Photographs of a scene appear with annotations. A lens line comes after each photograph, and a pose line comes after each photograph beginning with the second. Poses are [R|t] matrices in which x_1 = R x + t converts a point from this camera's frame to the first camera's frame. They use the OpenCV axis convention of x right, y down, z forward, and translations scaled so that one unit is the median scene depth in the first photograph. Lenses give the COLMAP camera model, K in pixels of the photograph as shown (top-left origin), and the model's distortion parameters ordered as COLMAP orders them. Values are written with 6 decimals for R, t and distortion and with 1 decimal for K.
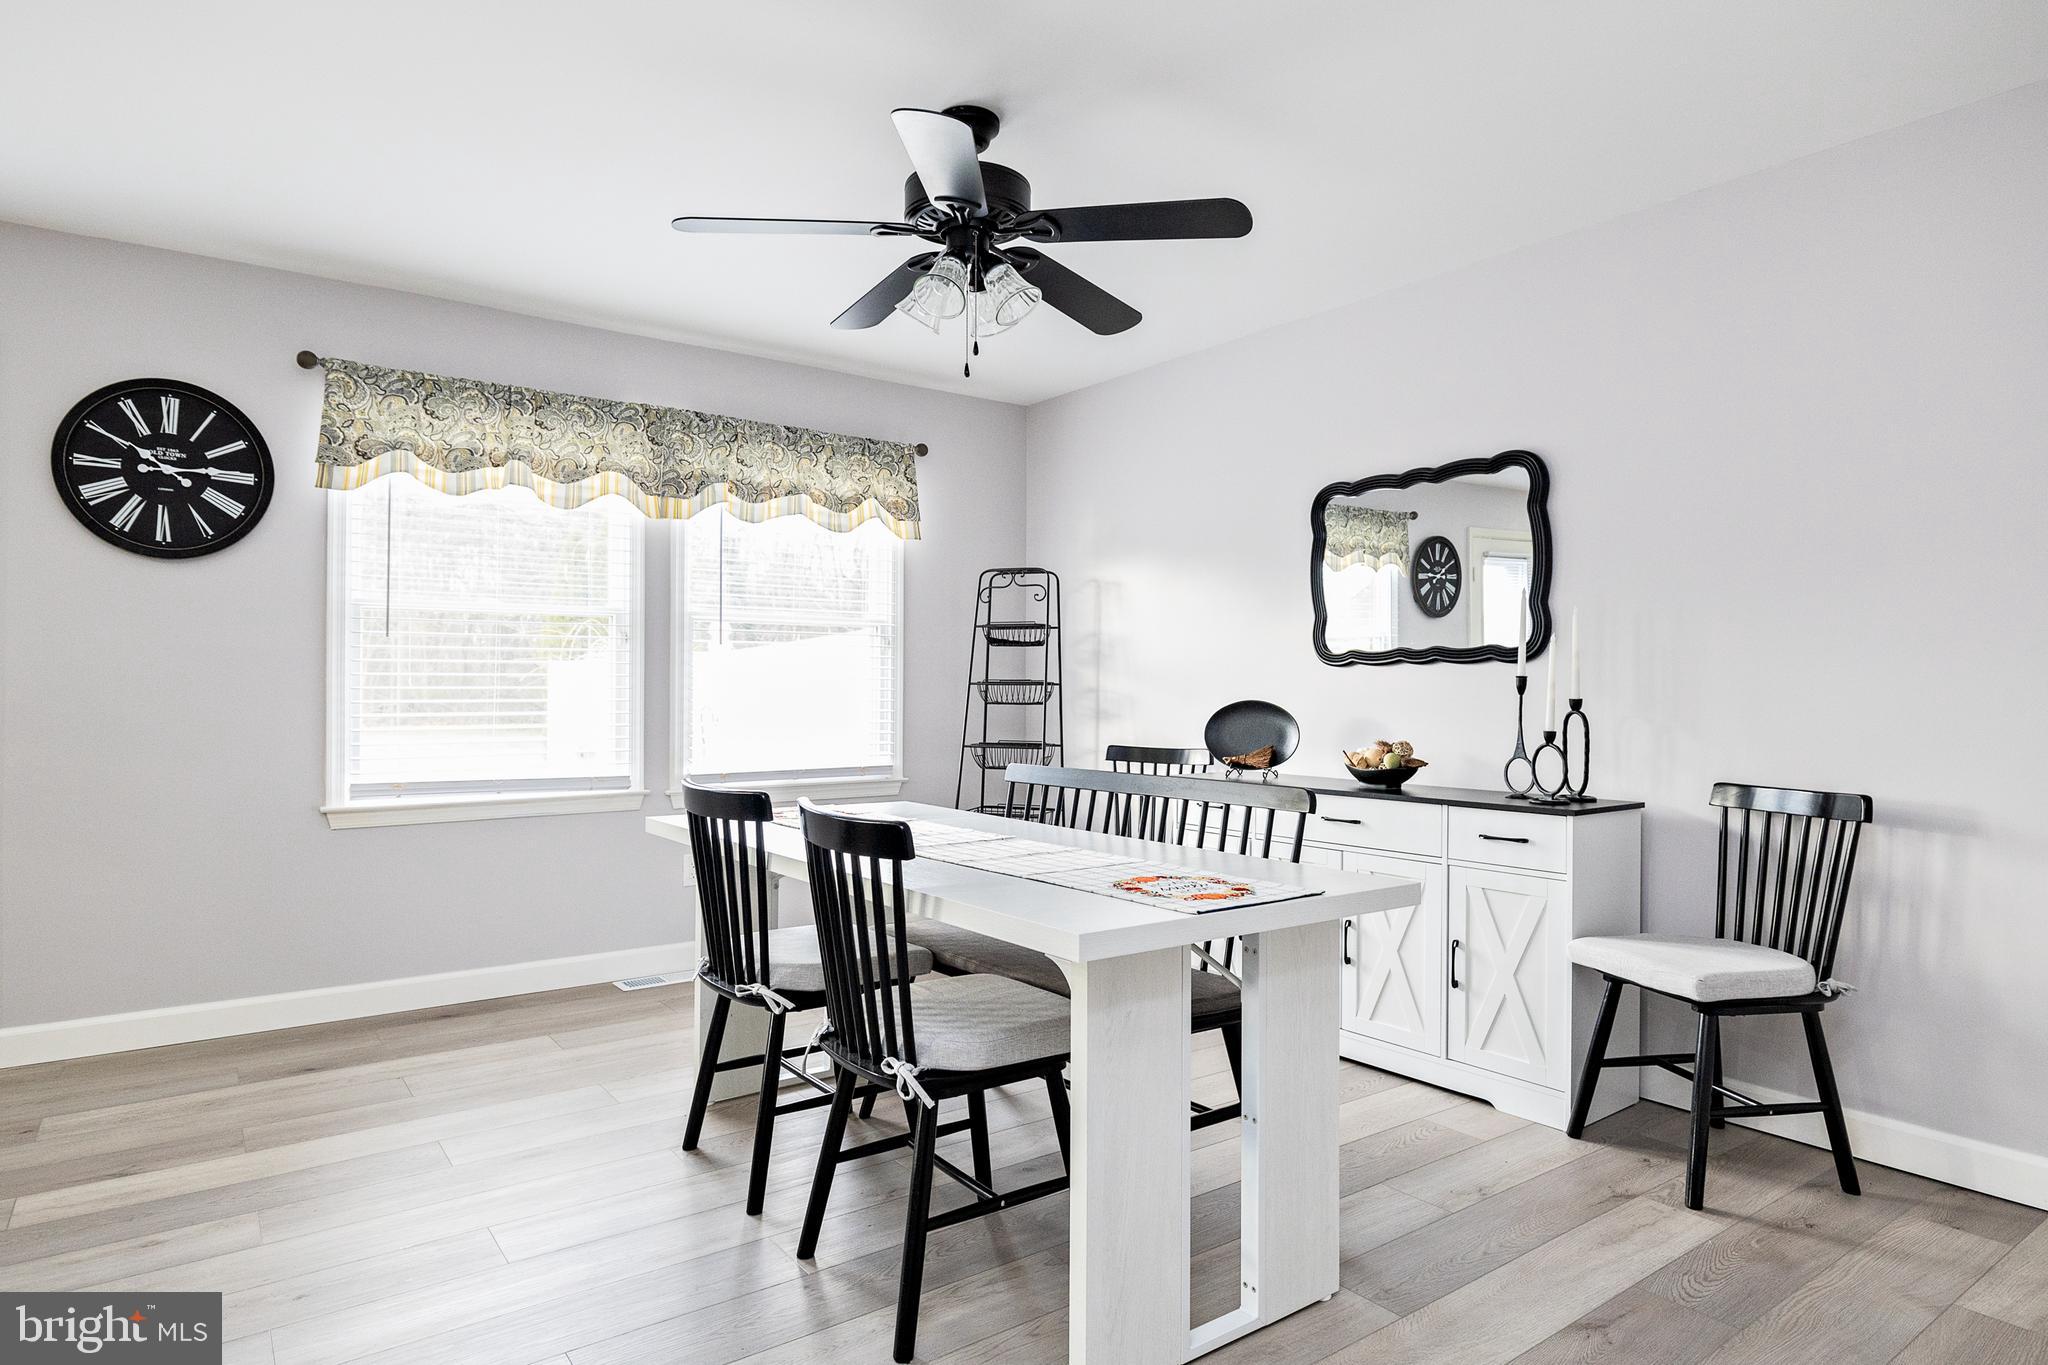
lens RADIAL K [[1133.5, 0, 1024.0], [0, 1133.5, 682.5], [0, 0, 1]] dist [0.000245, 0.000691]
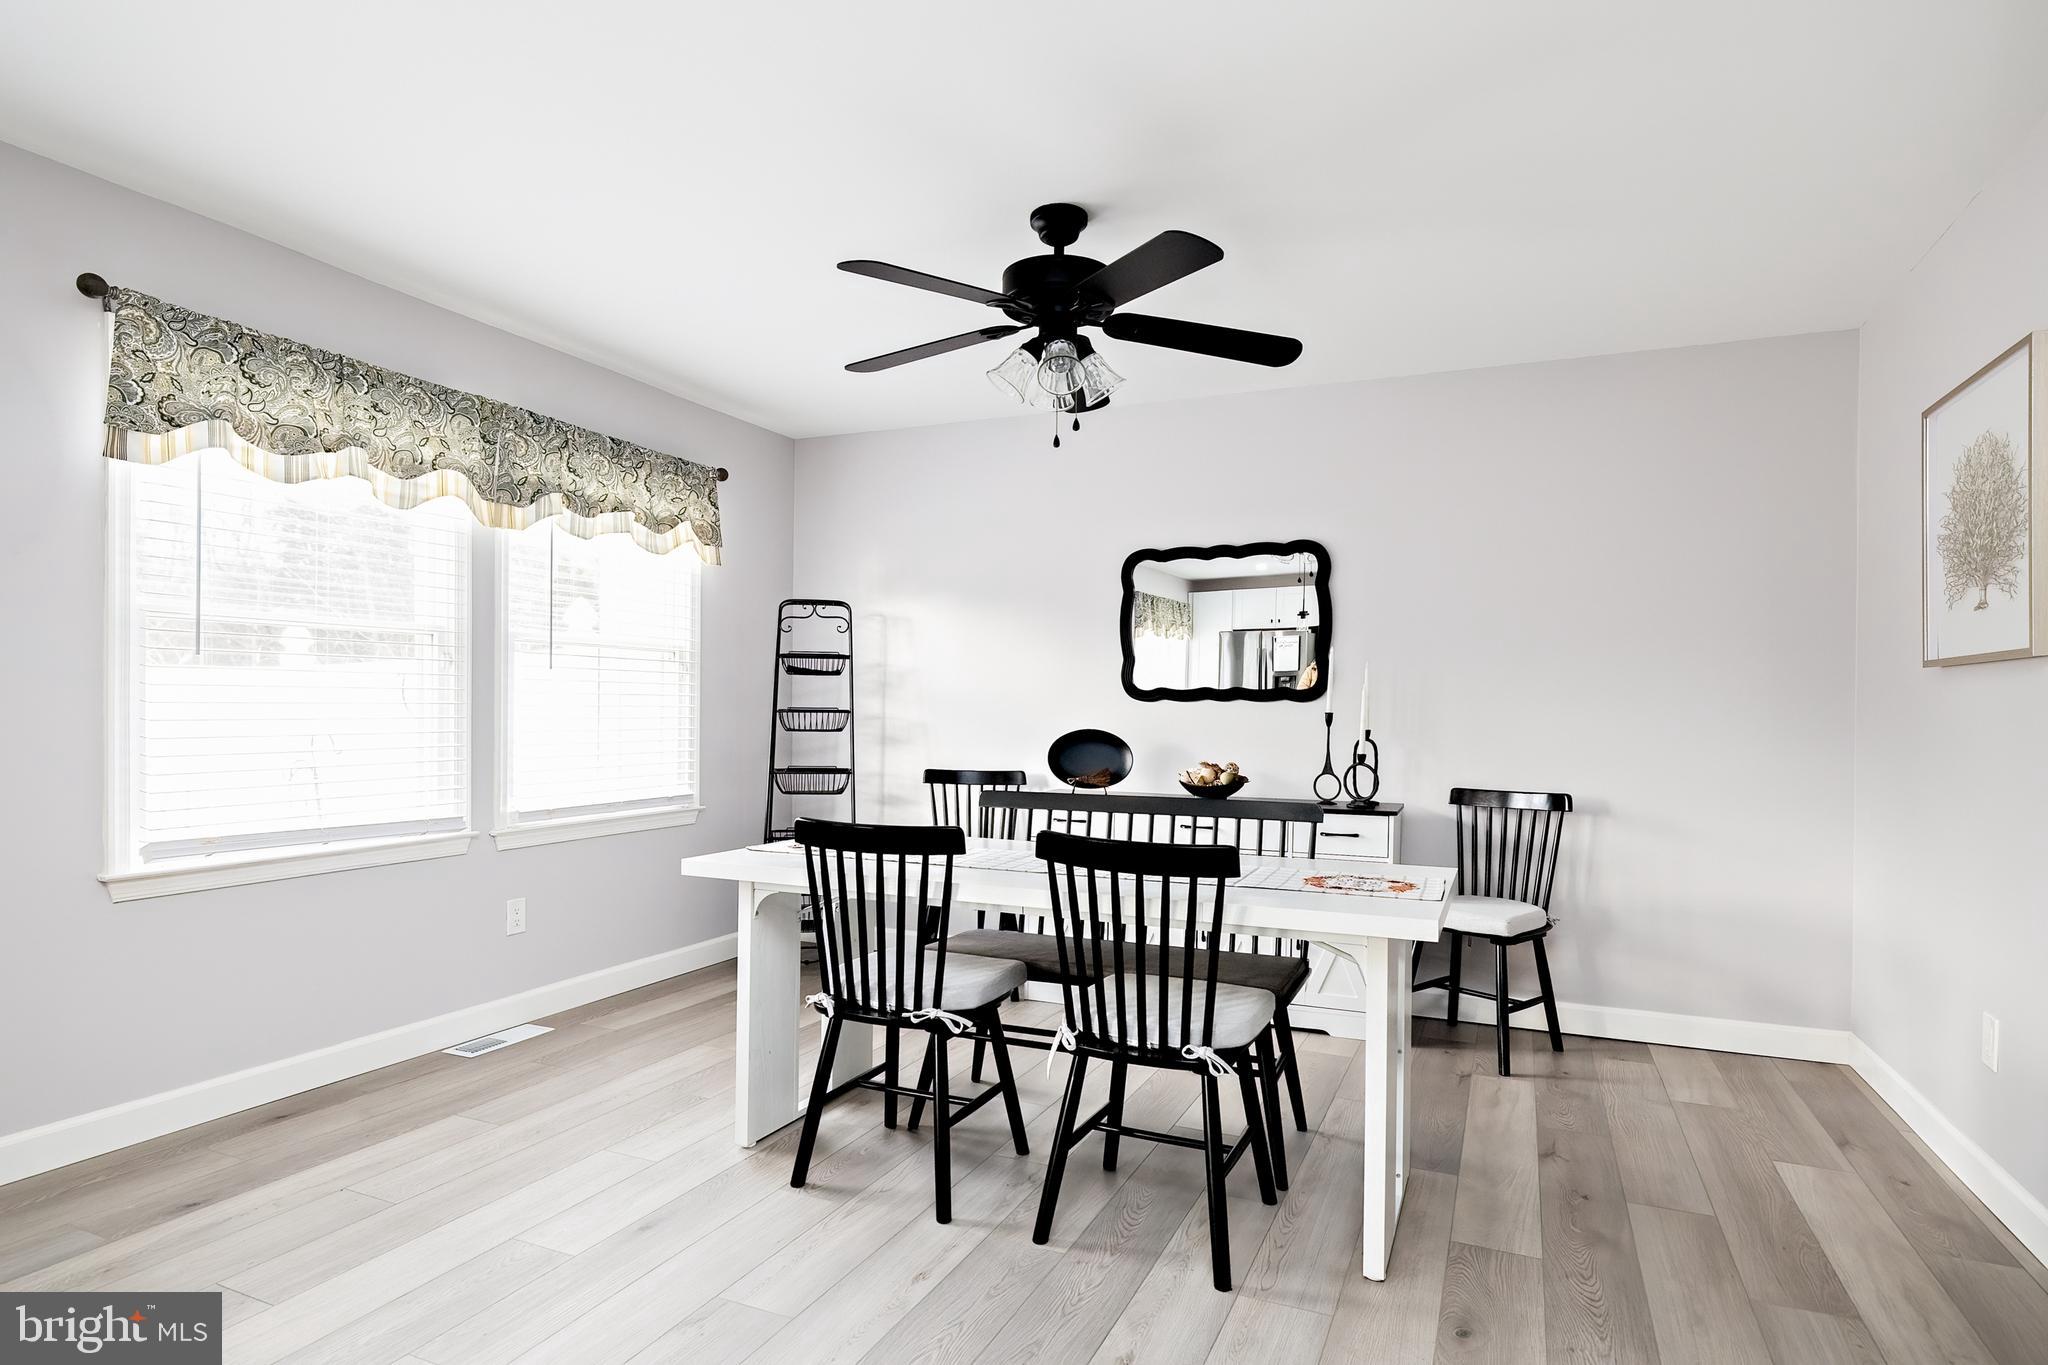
lens RADIAL K [[1083.1, 0, 1022.1], [0, 1083.1, 724.1], [0, 0, 1]] dist [-0.000200, 0.000938]
pose [[0.870831, -0.001715, 0.491579, -0.412007], [-0.010077, 0.999722, 0.021338, -0.012944], [-0.491479, -0.023535, 0.870571, 0.054402]]
